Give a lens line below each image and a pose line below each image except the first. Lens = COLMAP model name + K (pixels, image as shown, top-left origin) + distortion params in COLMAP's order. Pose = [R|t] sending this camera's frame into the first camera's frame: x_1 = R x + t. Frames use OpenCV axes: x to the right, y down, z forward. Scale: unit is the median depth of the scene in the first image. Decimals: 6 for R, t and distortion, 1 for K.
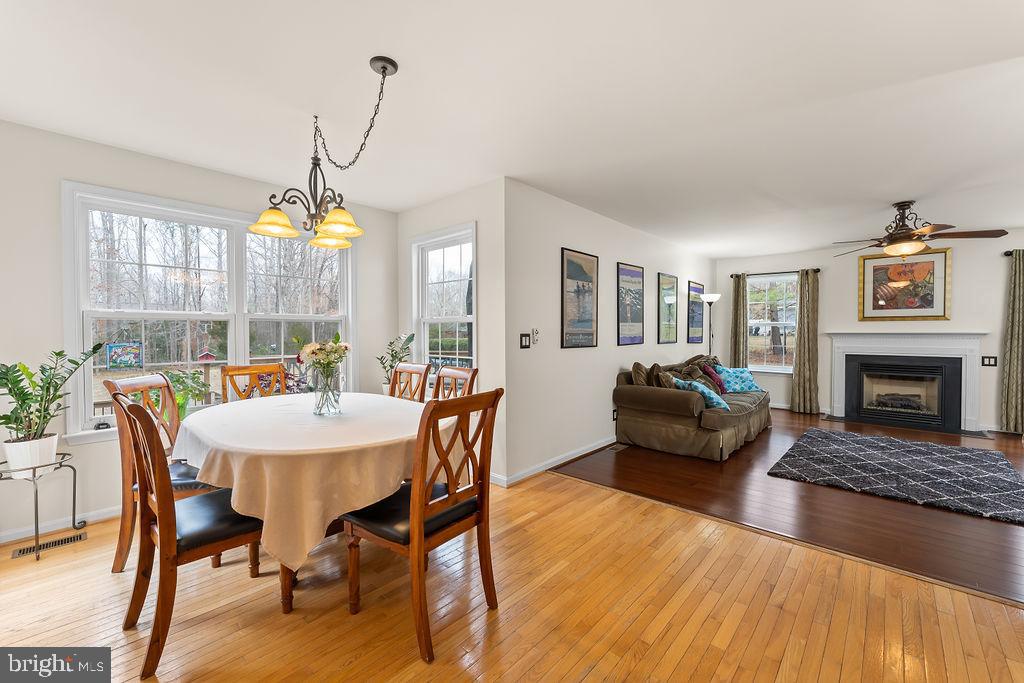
lens RADIAL K [[414.7, 0, 523.0], [0, 414.7, 337.2], [0, 0, 1]] dist [-0.008494, -0.000257]
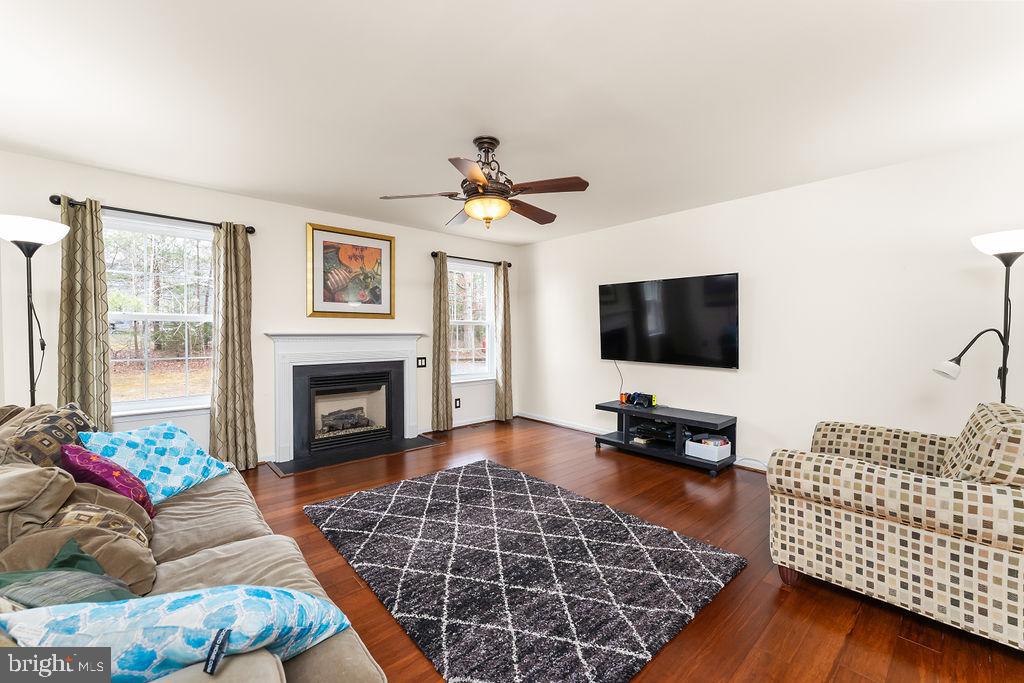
lens RADIAL K [[414.7, 0, 508.6], [0, 414.7, 335.1], [0, 0, 1]] dist [-0.008494, -0.000257]
pose [[0.118146, -0.009313, 0.992953, 0.176597], [0.012602, 0.999890, 0.007879, -0.009607], [-0.992916, 0.011582, 0.118250, 0.628004]]
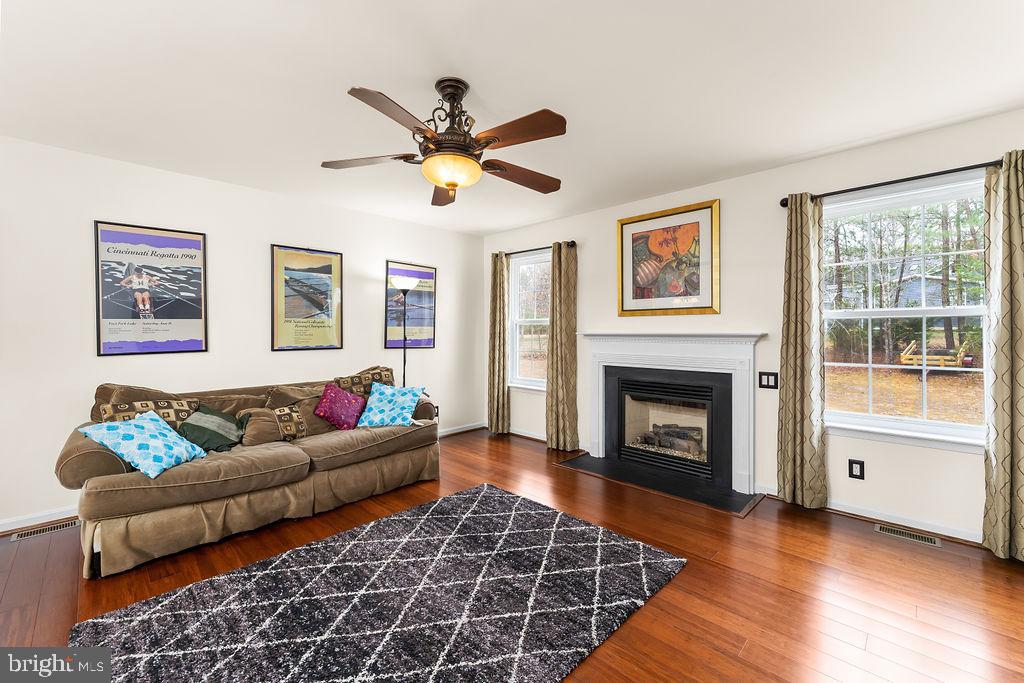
lens RADIAL K [[414.7, 0, 518.4], [0, 414.7, 331.8], [0, 0, 1]] dist [-0.008494, -0.000257]
pose [[0.999415, -0.002038, -0.034128, 0.727730], [0.001636, 0.999929, -0.011784, -0.006423], [0.034149, 0.011721, 0.999348, 0.343911]]
